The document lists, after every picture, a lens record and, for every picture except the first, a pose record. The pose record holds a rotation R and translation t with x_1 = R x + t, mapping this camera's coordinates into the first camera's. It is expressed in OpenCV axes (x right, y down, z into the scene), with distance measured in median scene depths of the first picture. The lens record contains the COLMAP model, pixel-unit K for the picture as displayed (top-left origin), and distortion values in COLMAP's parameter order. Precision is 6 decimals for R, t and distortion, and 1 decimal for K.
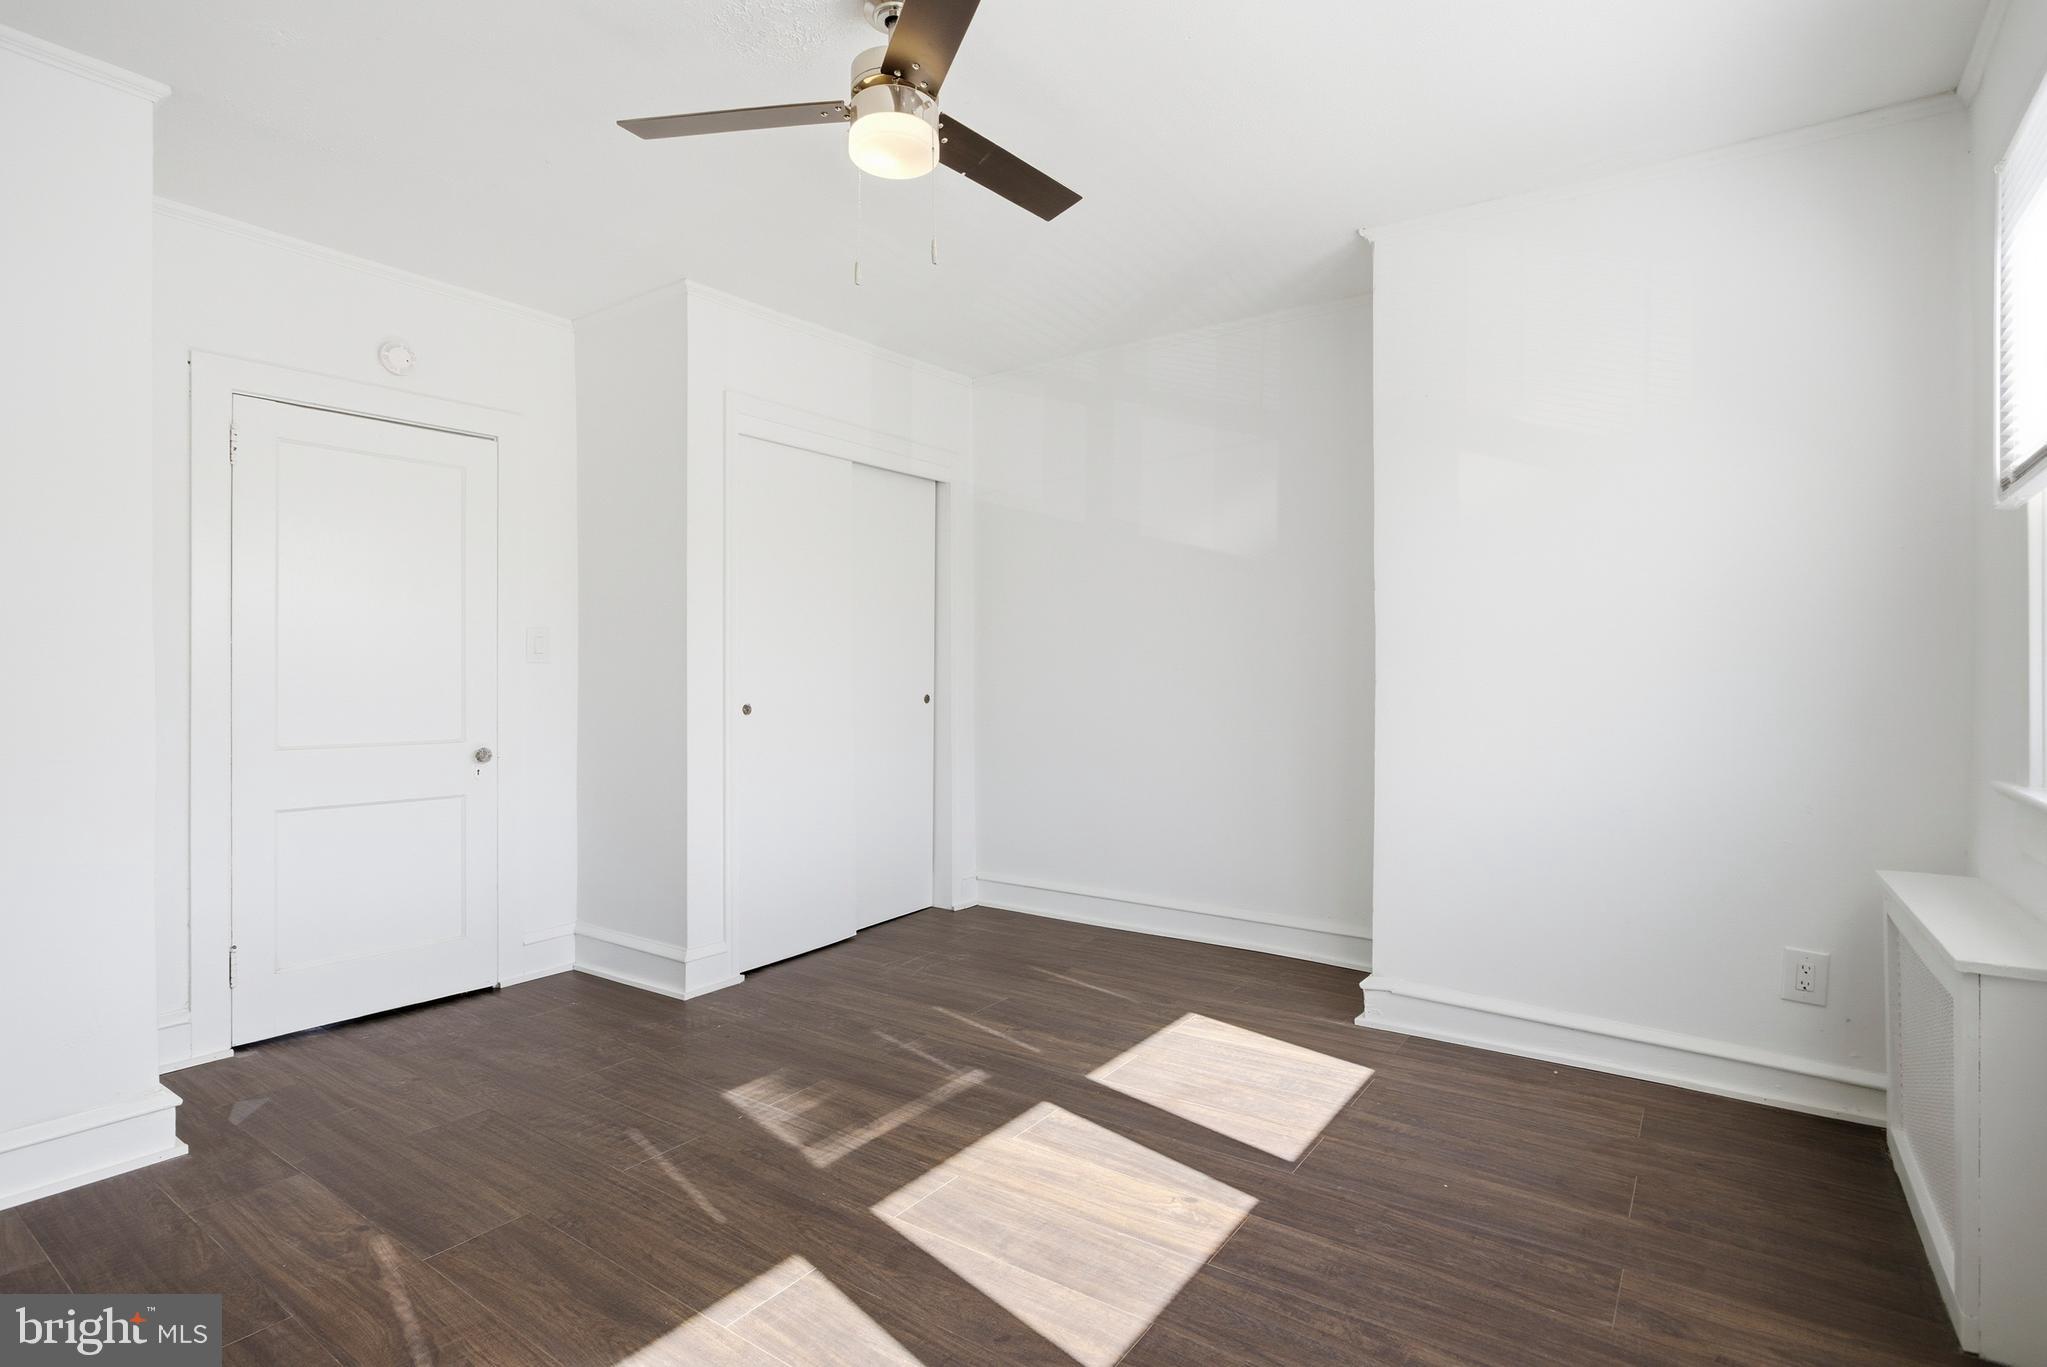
lens RADIAL K [[979.1, 0, 1023.5], [0, 979.1, 683.5], [0, 0, 1]] dist [-0.011743, 0.000583]
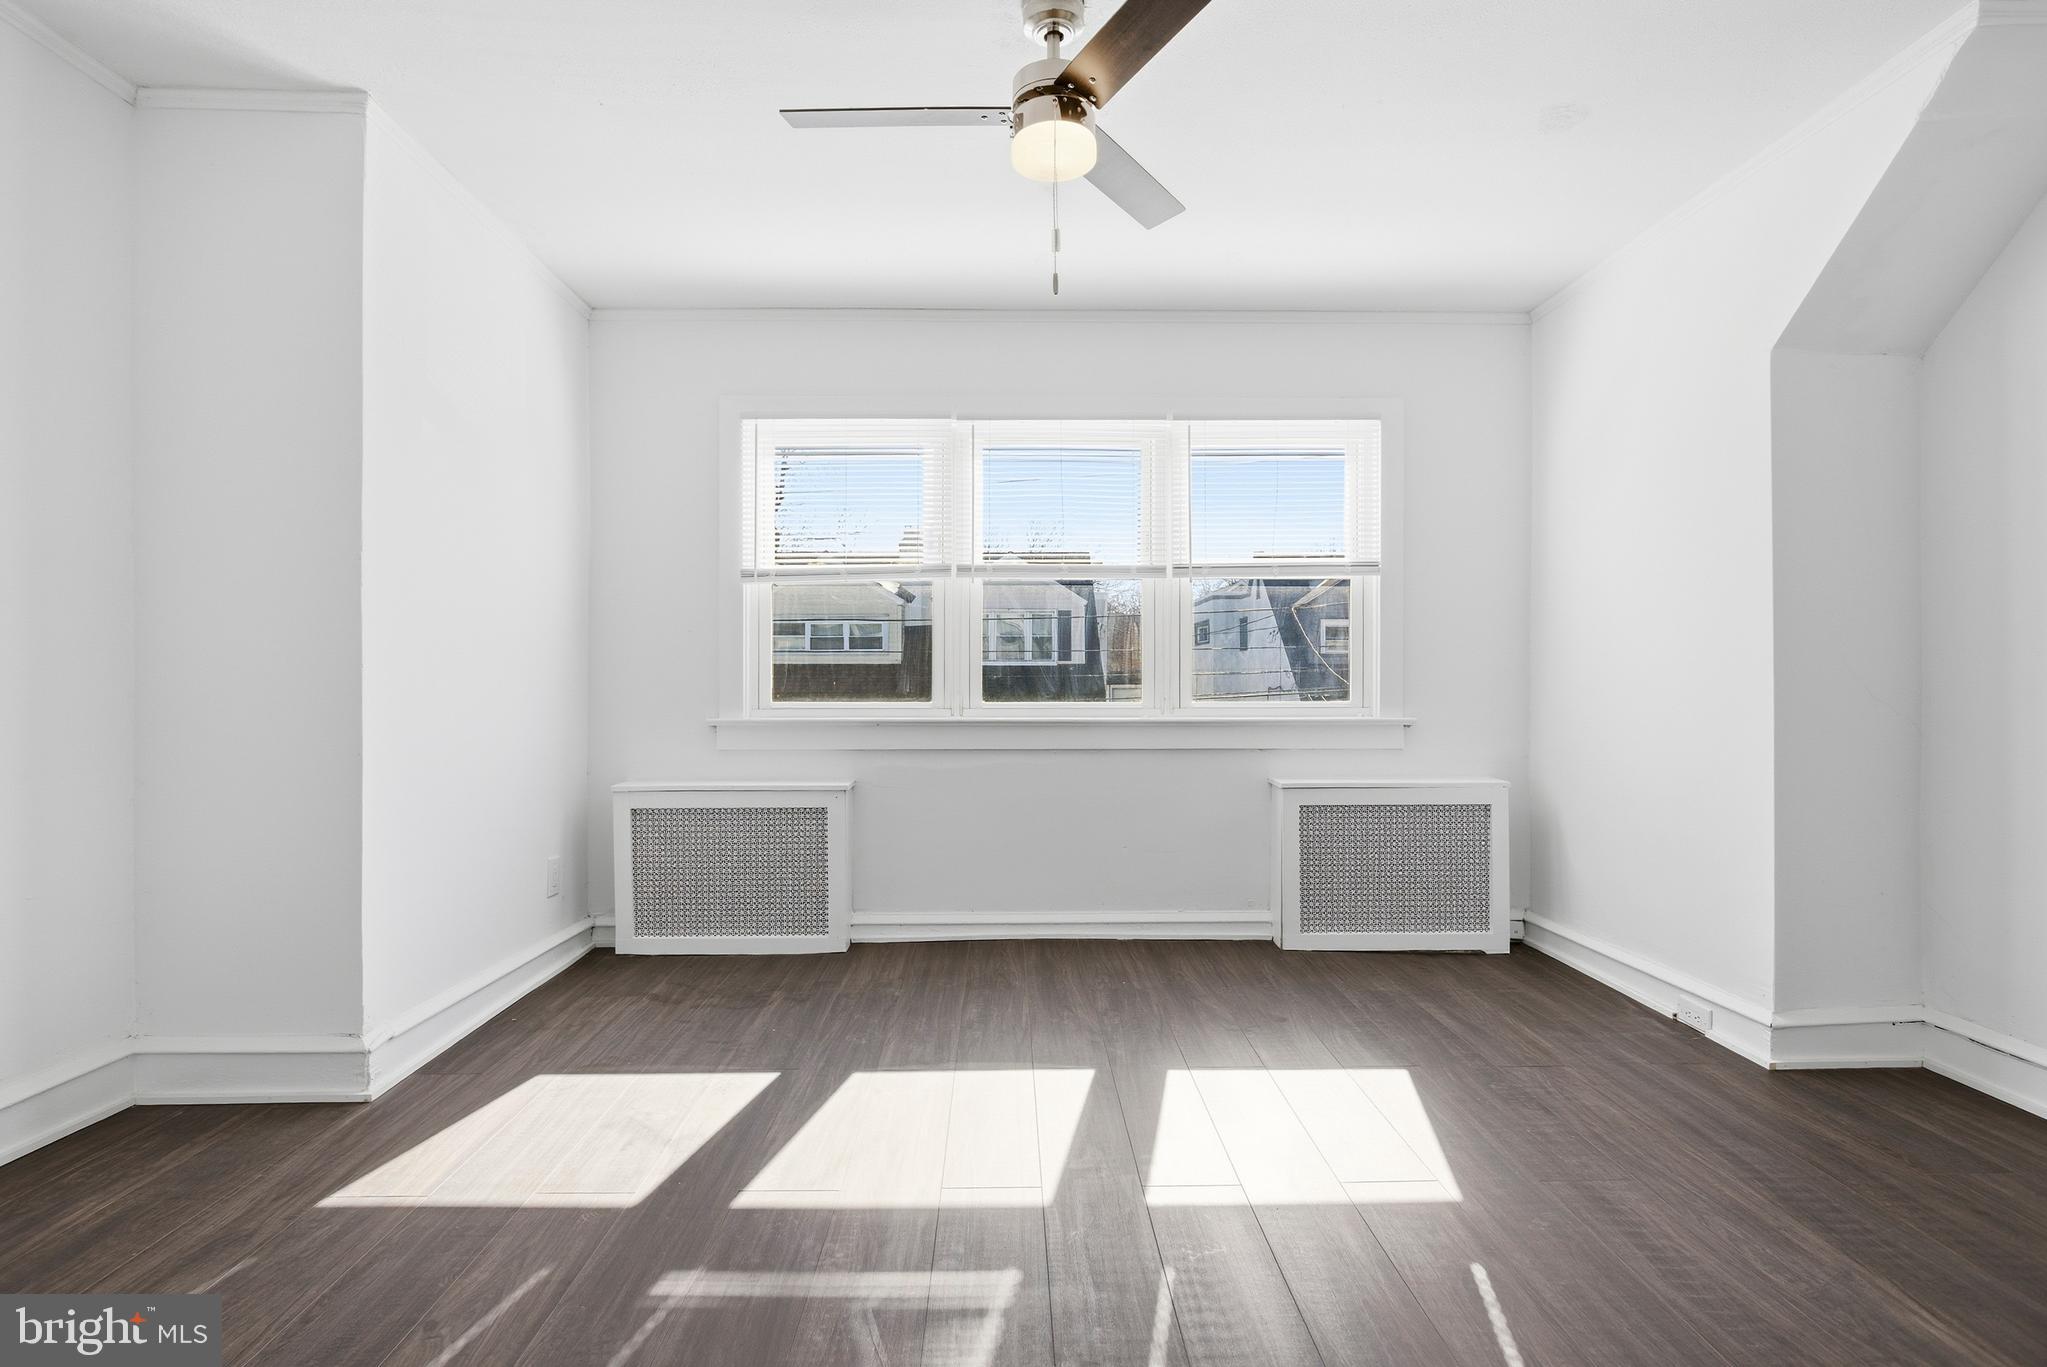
lens RADIAL K [[989.3, 0, 1030.4], [0, 989.3, 672.7], [0, 0, 1]] dist [-0.001814, 0.000539]
pose [[-0.604464, 0.003830, 0.796623, -0.729294], [0.005773, 0.999983, -0.000428, 0.010837], [-0.796612, 0.004340, -0.604476, 1.258064]]
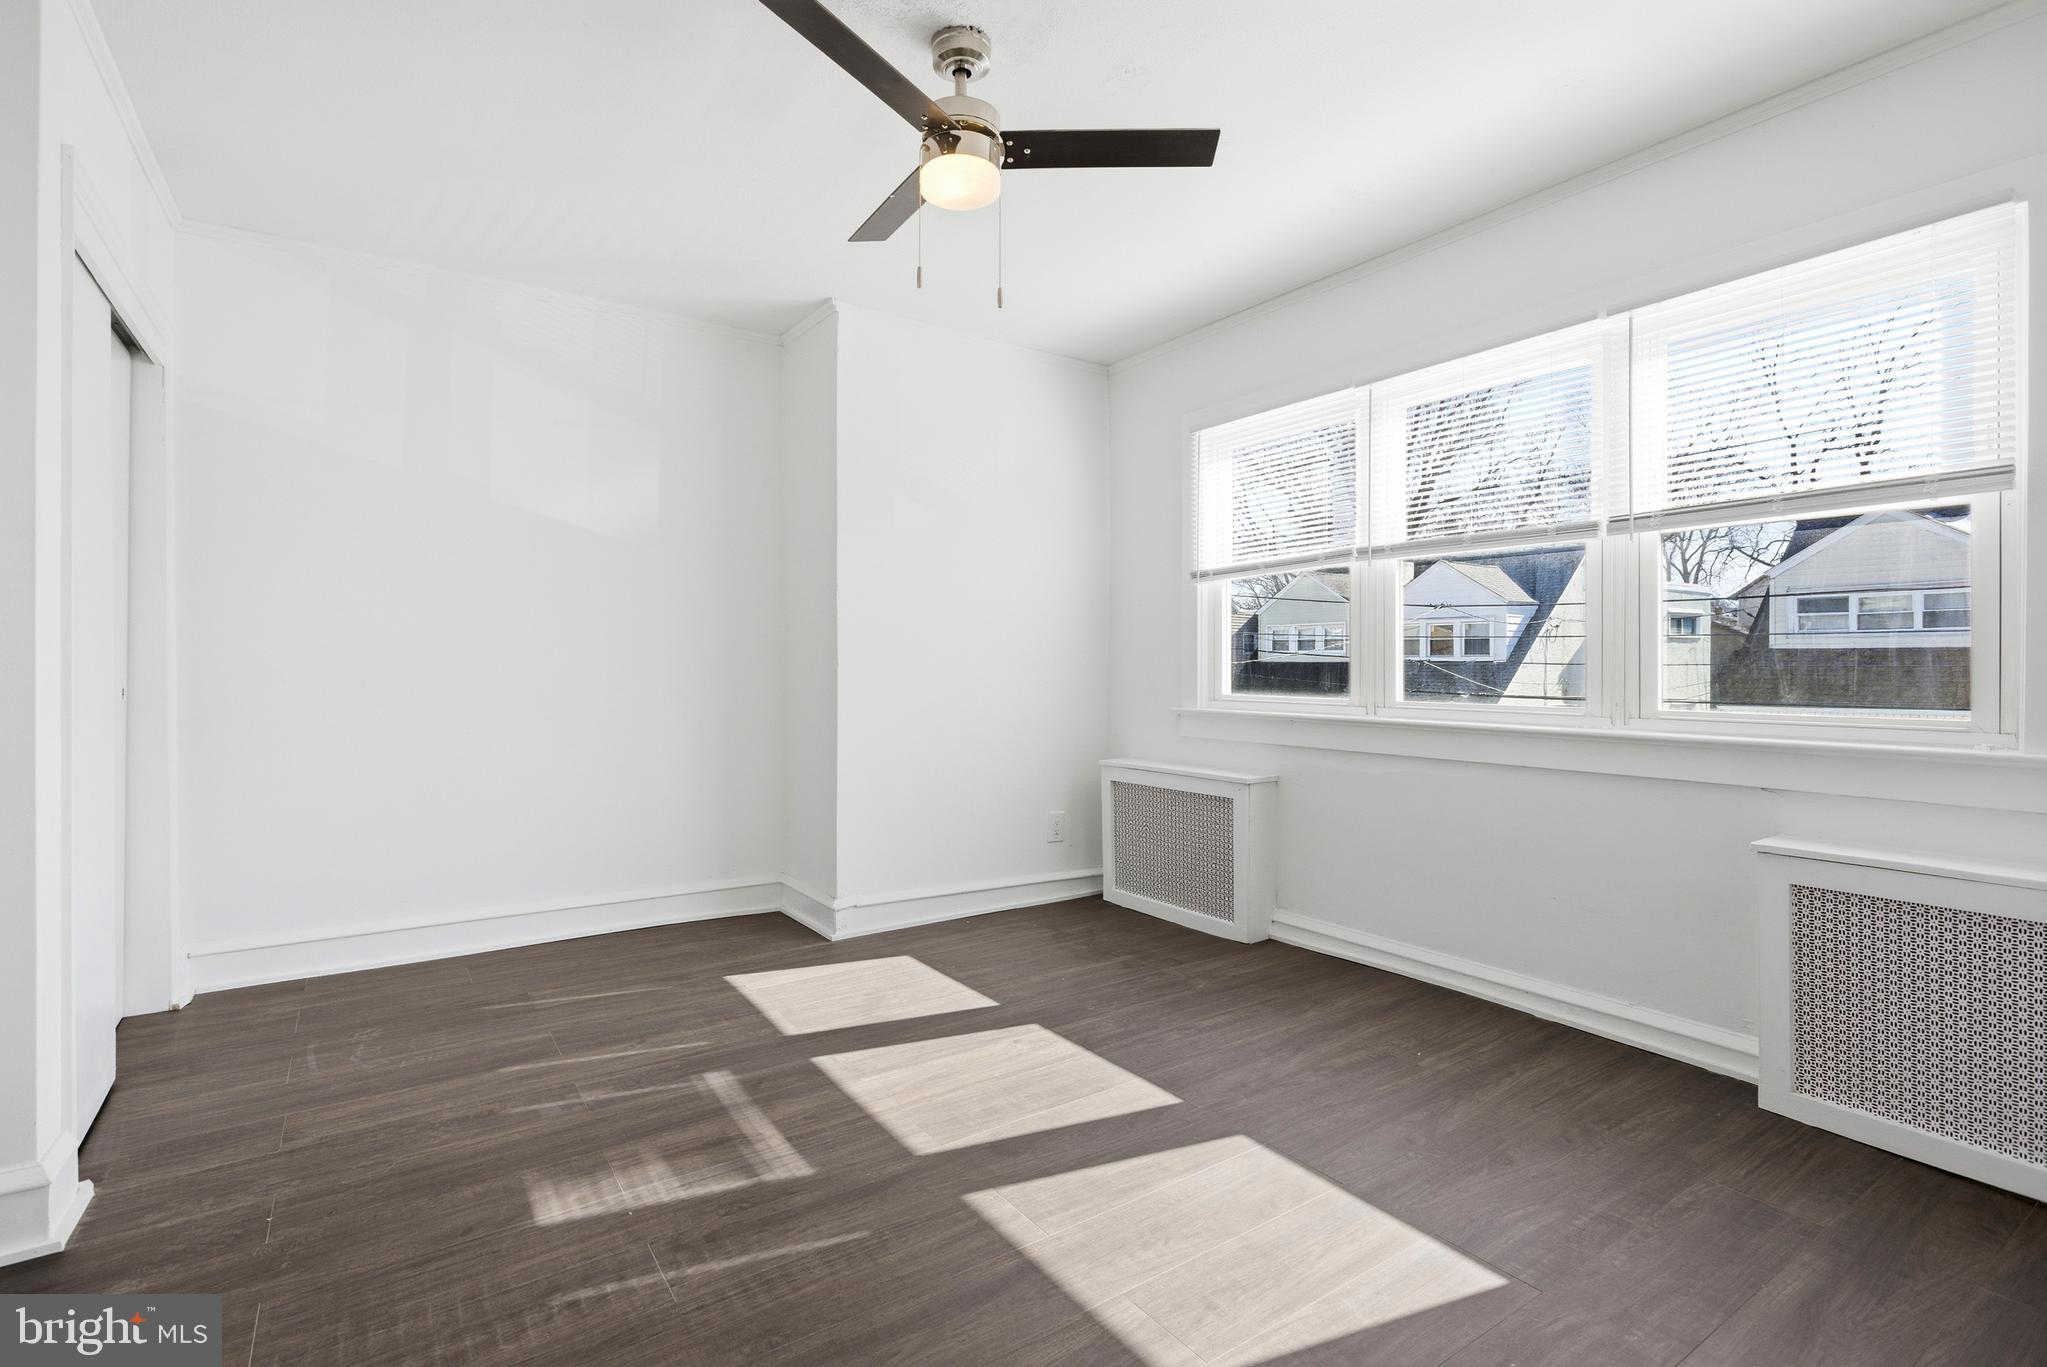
lens RADIAL K [[989.3, 0, 1030.4], [0, 989.3, 672.7], [0, 0, 1]] dist [-0.001814, 0.000539]
pose [[0.338675, -0.007960, 0.940870, -0.884297], [0.005138, 0.999965, 0.006611, 0.006477], [-0.940889, 0.002595, 0.338704, 0.409051]]
